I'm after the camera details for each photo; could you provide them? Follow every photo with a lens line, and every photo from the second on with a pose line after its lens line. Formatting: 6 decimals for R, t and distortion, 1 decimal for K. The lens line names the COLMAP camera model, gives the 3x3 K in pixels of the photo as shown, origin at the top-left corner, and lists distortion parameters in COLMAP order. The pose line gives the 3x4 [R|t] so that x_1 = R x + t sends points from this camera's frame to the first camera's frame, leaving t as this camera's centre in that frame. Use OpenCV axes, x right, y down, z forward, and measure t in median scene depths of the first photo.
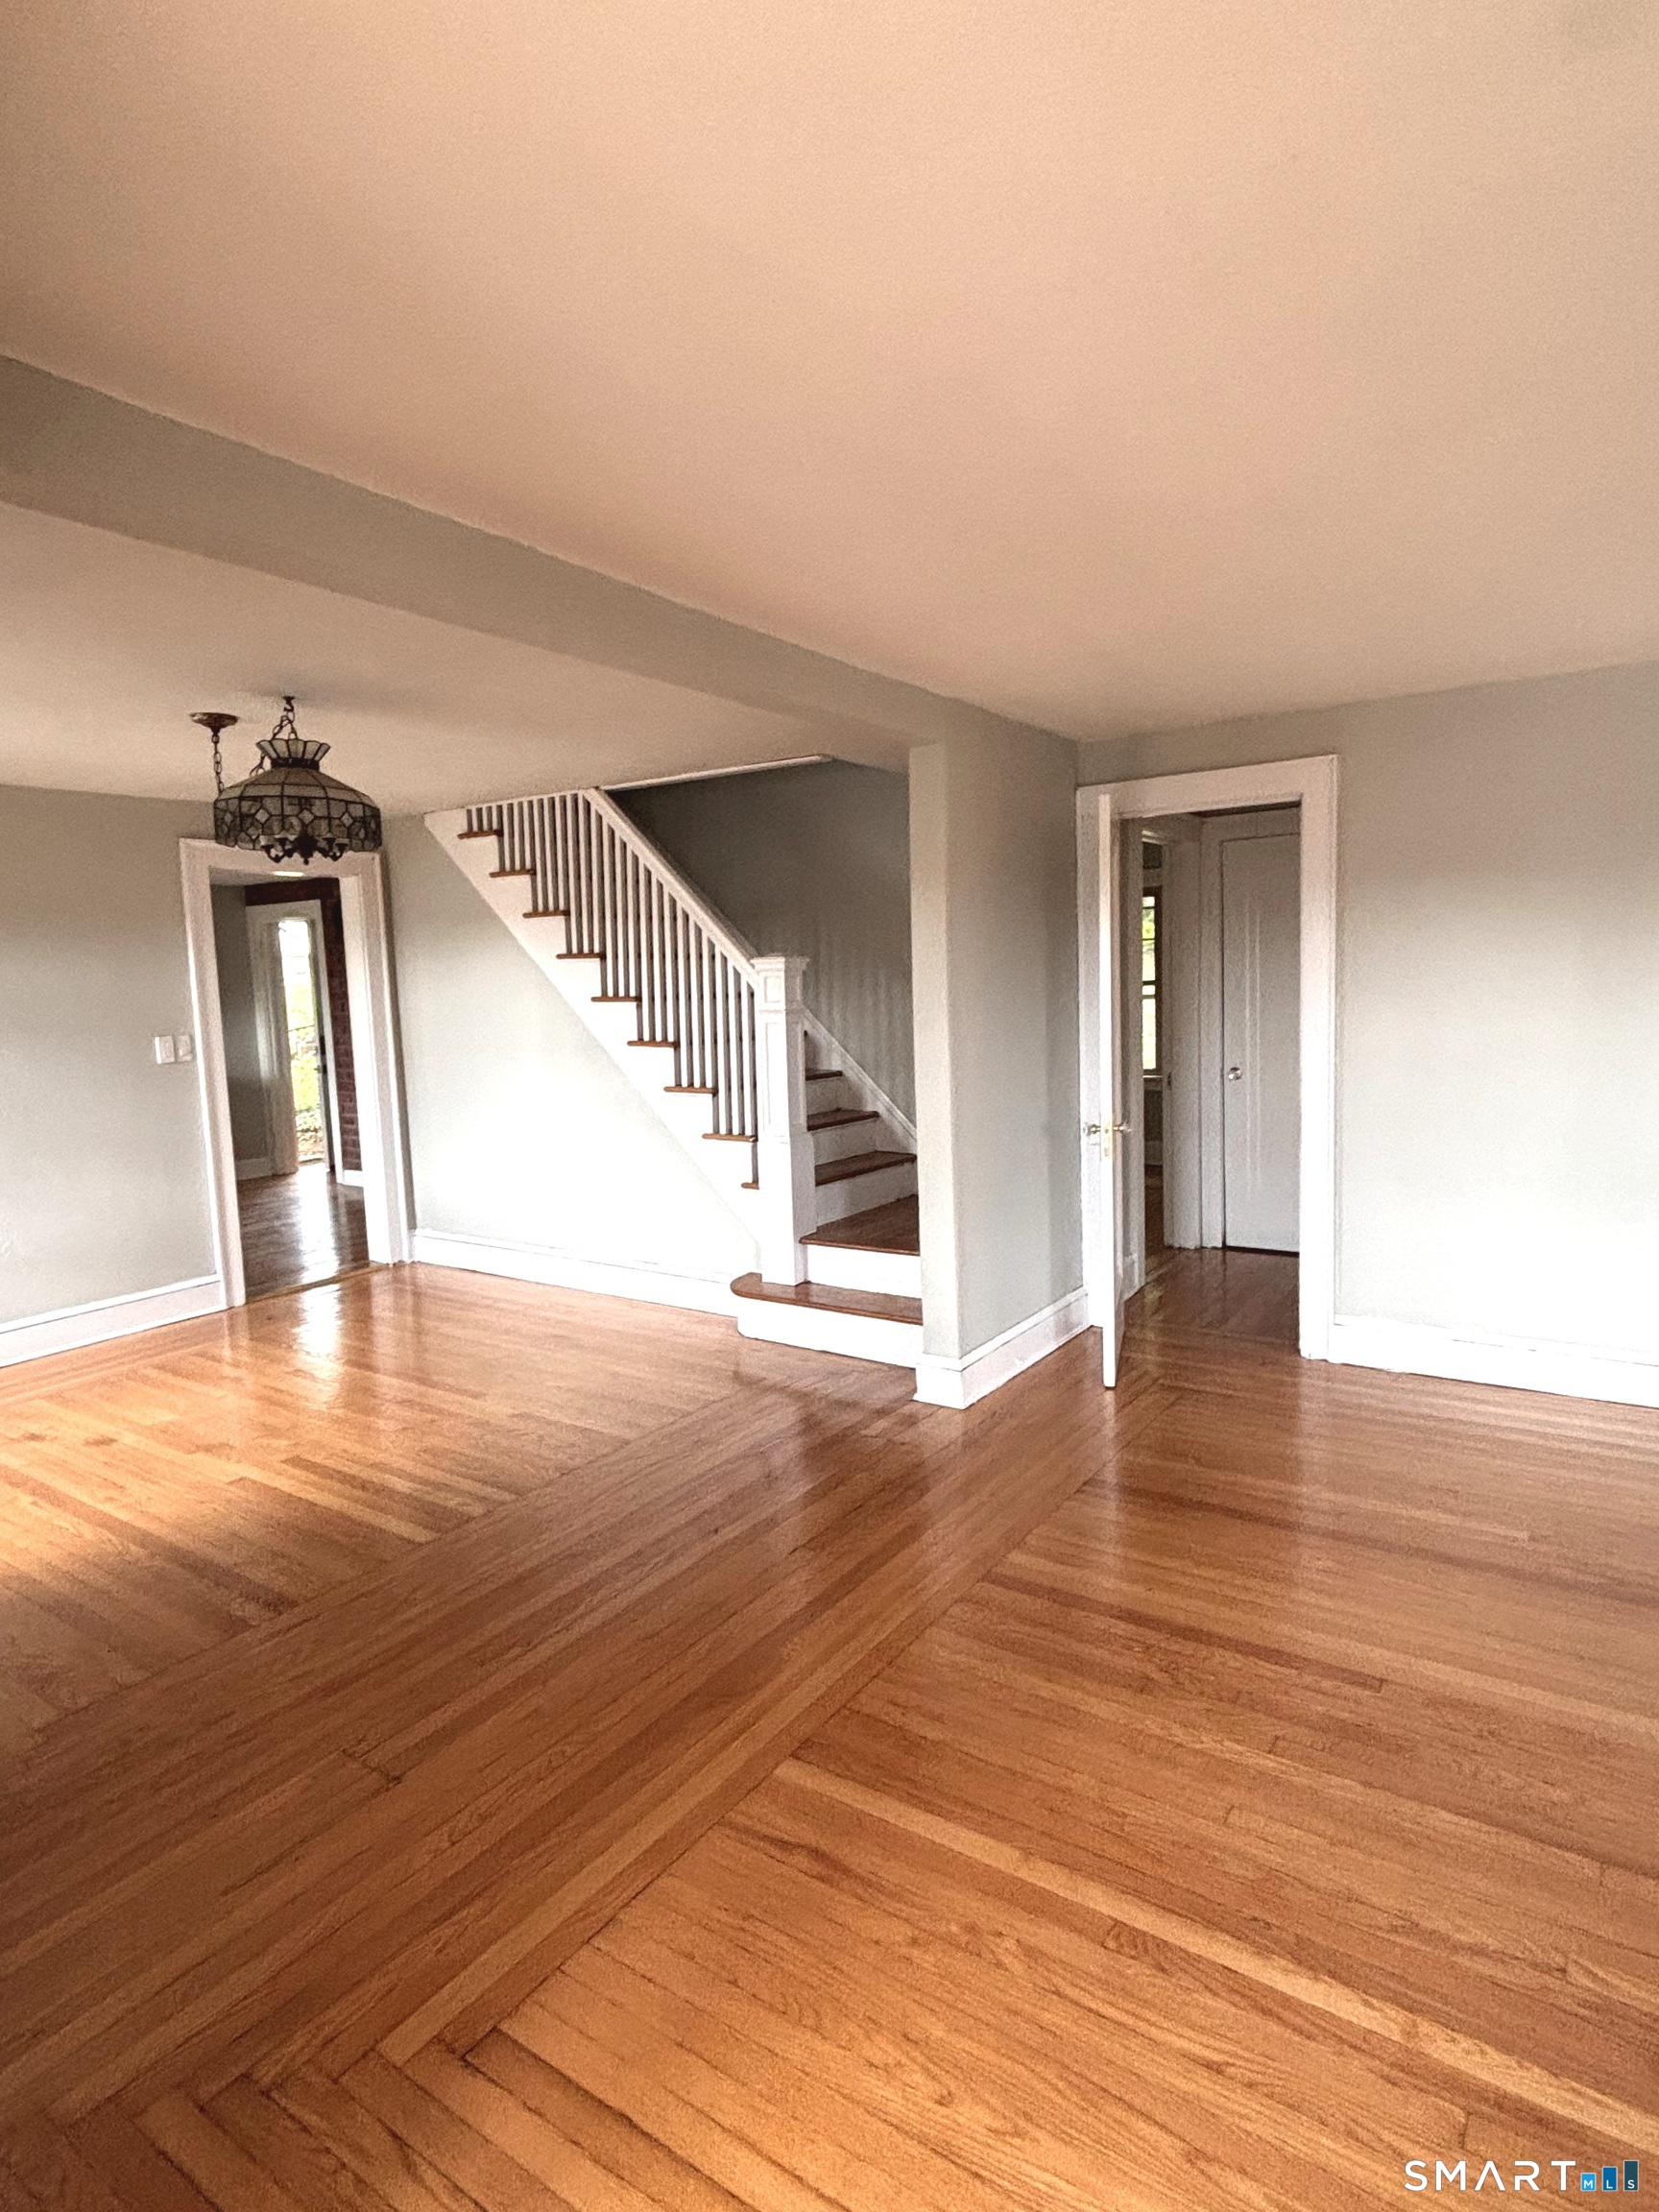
lens RADIAL K [[1178.2, 0, 838.8], [0, 1178.2, 1092.4], [0, 0, 1]] dist [-0.003358, -0.001955]
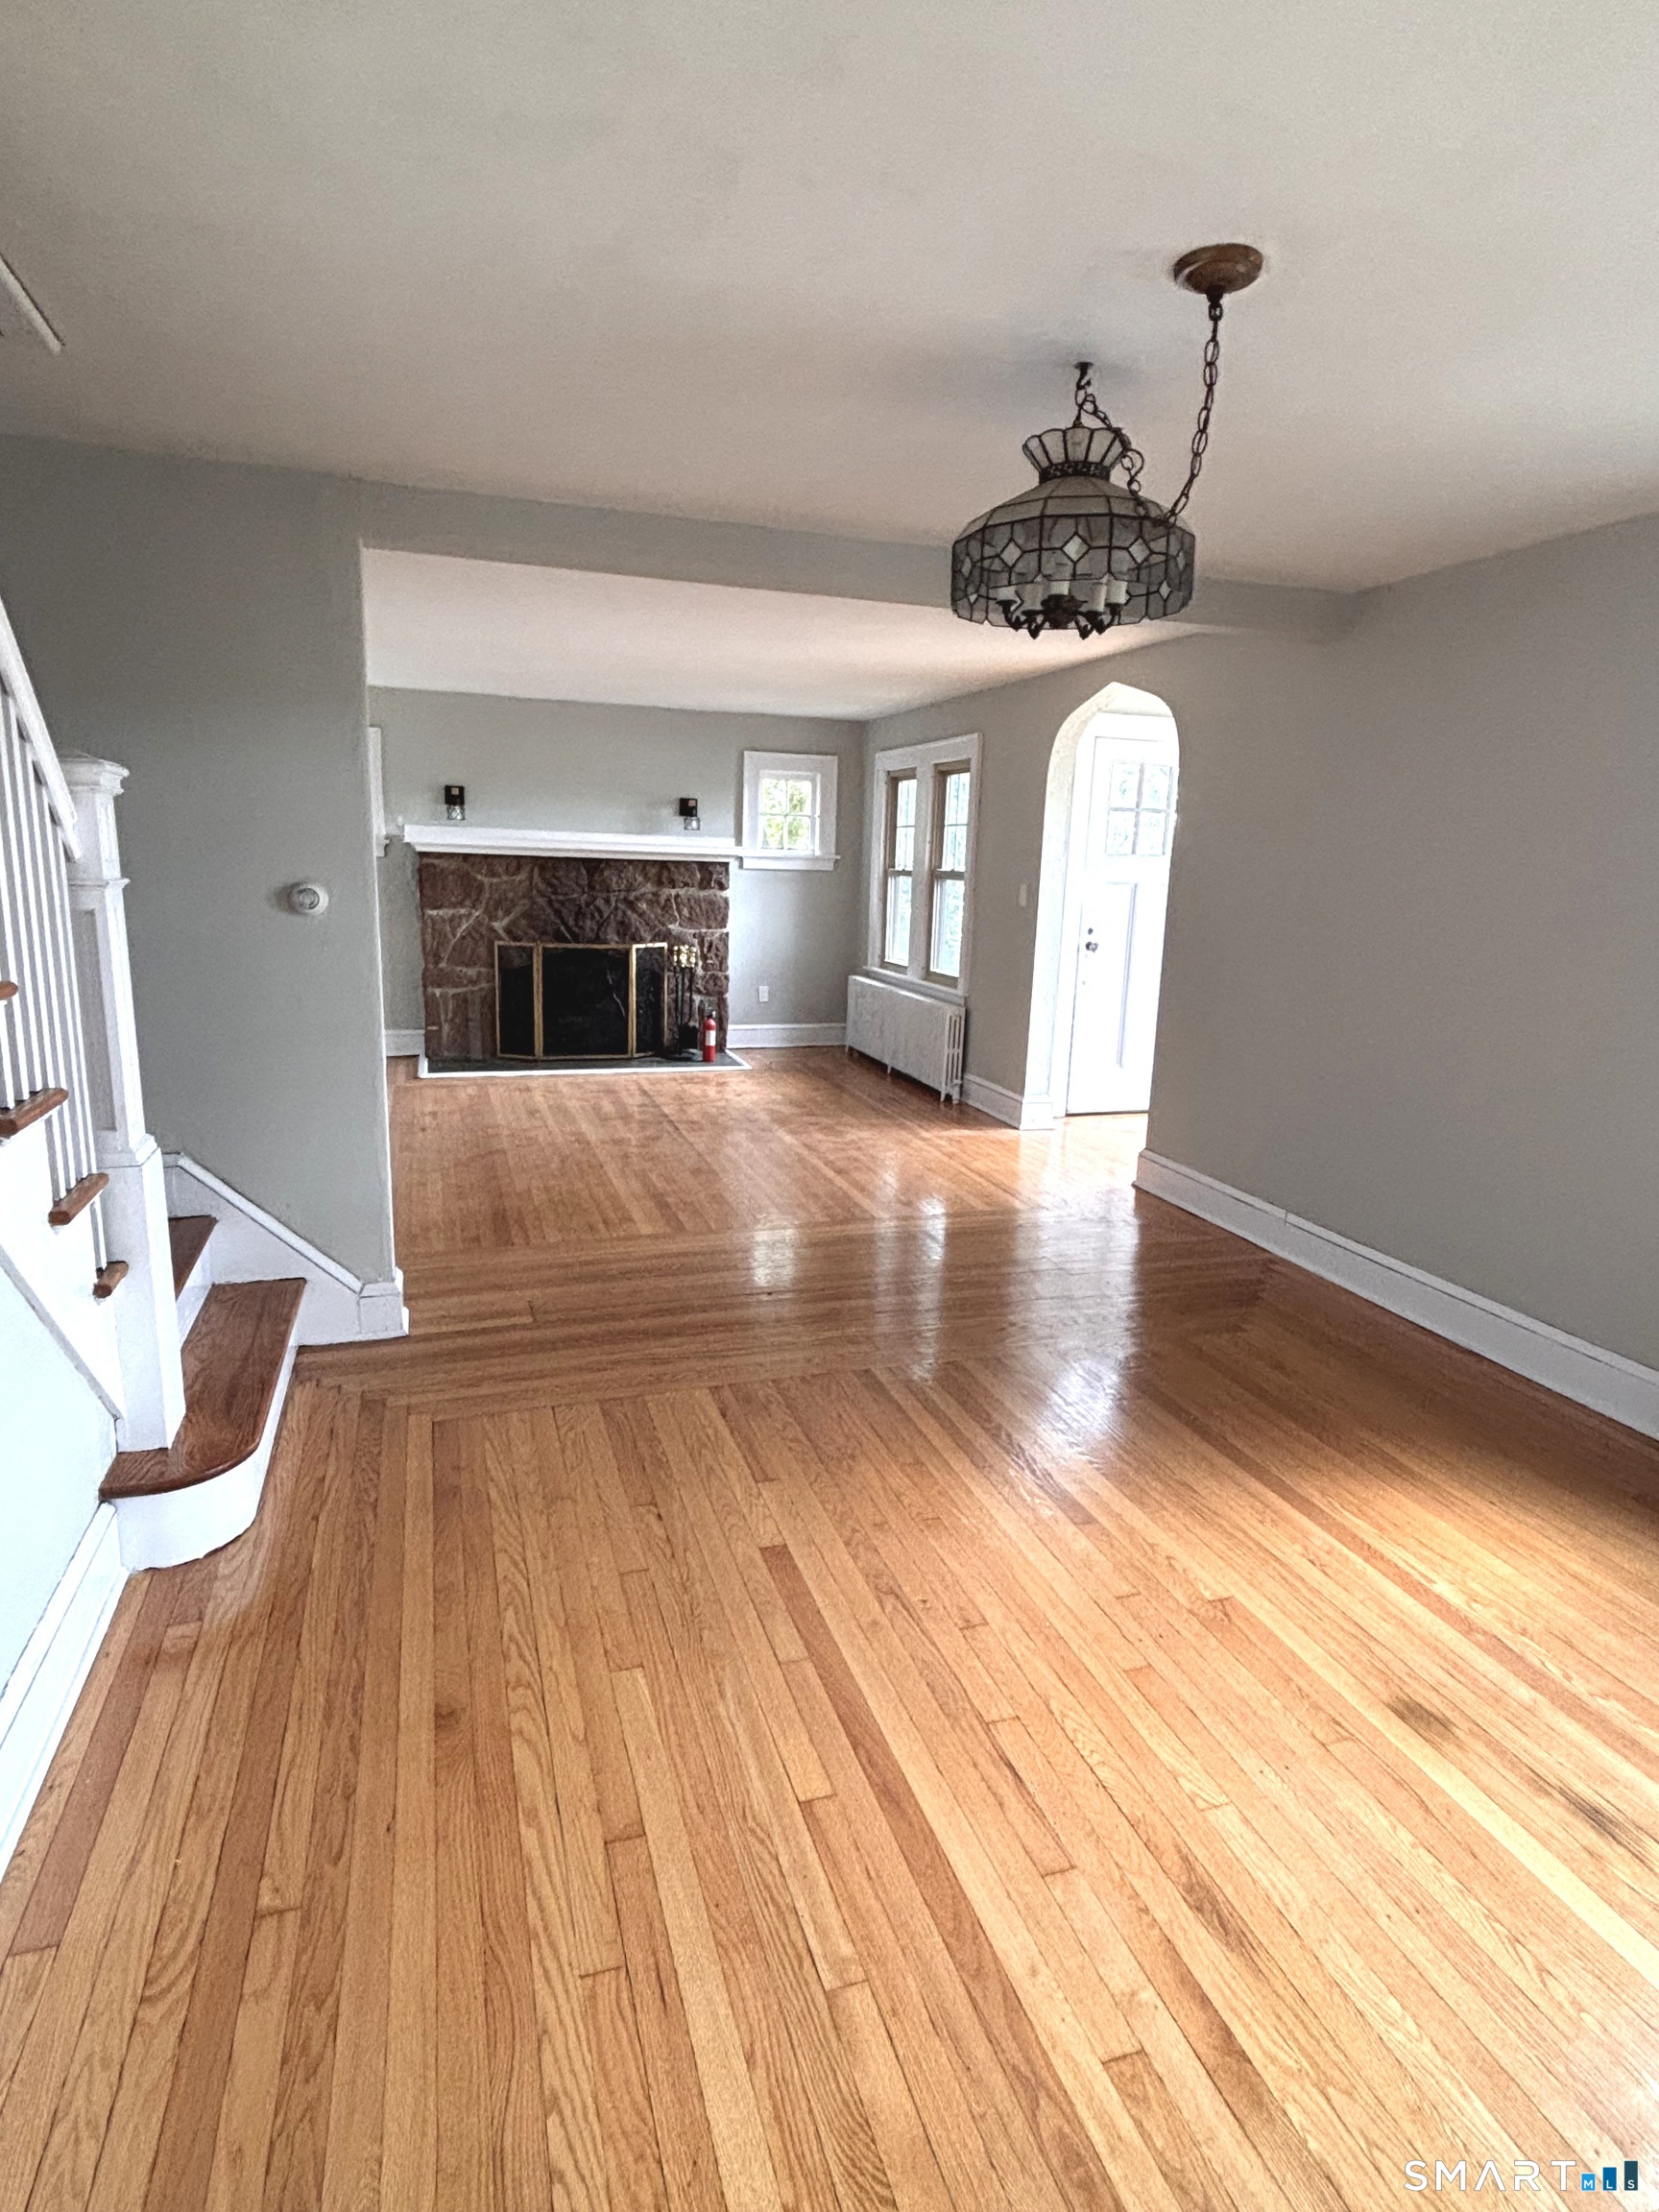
lens RADIAL K [[1170.8, 0, 829.5], [0, 1170.8, 1106.0], [0, 0, 1]] dist [0.025780, -0.000305]
pose [[-0.793378, -0.110837, 0.598554, -0.778189], [0.059051, 0.964633, 0.256898, -0.112349], [-0.605859, 0.239163, -0.758773, 1.671019]]
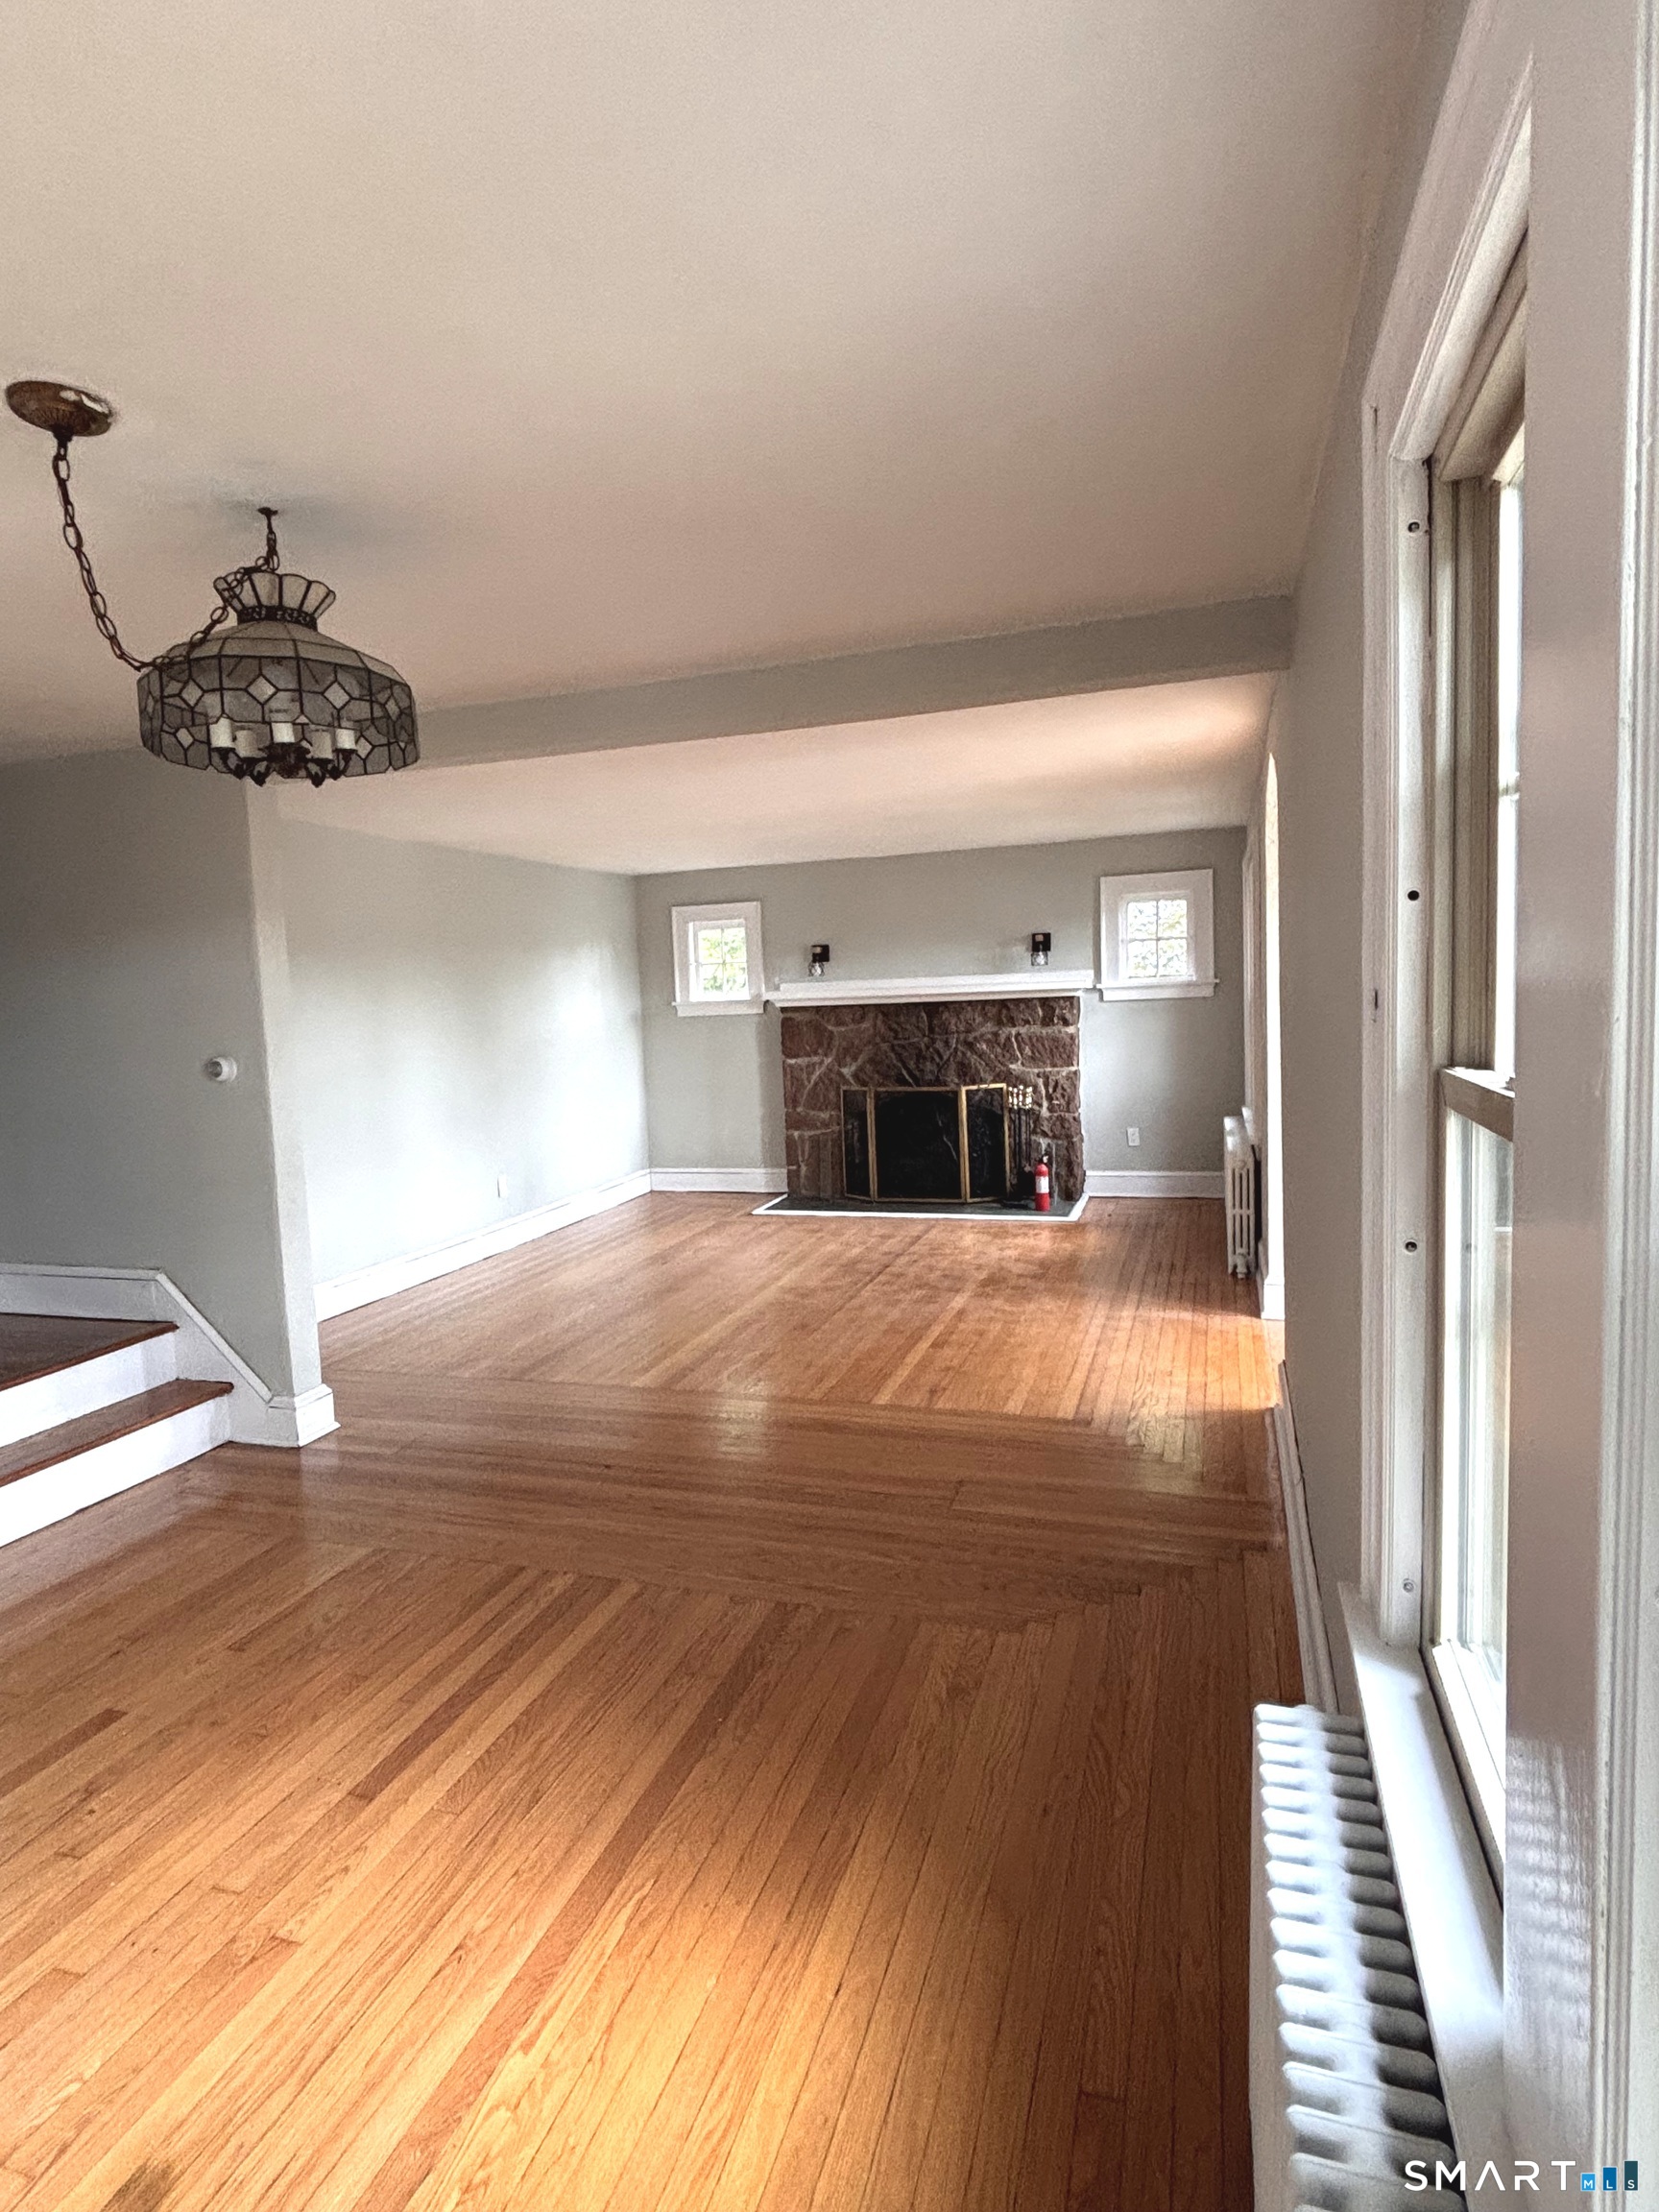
lens RADIAL K [[1178.2, 0, 838.8], [0, 1178.2, 1092.4], [0, 0, 1]] dist [-0.003358, -0.001955]
pose [[-0.282119, -0.026237, 0.959021, -1.143643], [0.144250, 0.987102, 0.069440, -0.031530], [-0.948473, 0.157929, -0.274696, 0.948923]]
